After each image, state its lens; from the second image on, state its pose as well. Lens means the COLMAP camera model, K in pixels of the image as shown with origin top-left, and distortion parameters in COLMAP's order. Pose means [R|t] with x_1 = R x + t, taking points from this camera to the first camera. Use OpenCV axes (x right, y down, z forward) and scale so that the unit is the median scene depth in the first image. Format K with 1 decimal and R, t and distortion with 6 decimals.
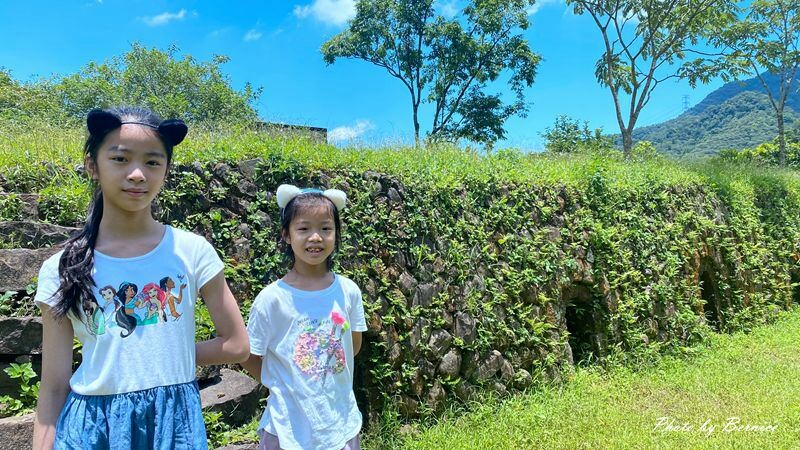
lens RADIAL K [[642.3, 0, 400.0], [0, 642.3, 225.0], [0, 0, 1]] dist [0.131649, -0.350720]
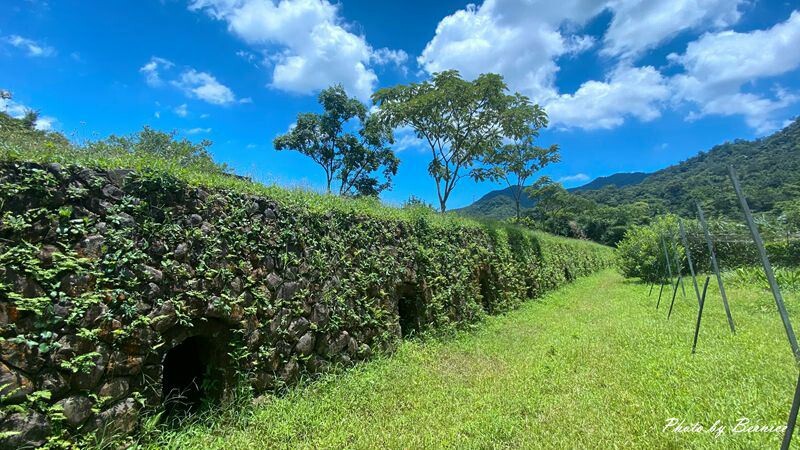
lens RADIAL K [[339.6, 0, 400.0], [0, 339.6, 225.0], [0, 0, 1]] dist [0.036004, -0.043221]
pose [[0.977902, 0.051496, 0.202624, 0.097092], [-0.034537, 0.995665, -0.086362, 0.024136], [-0.206193, 0.077455, 0.975441, 0.226434]]
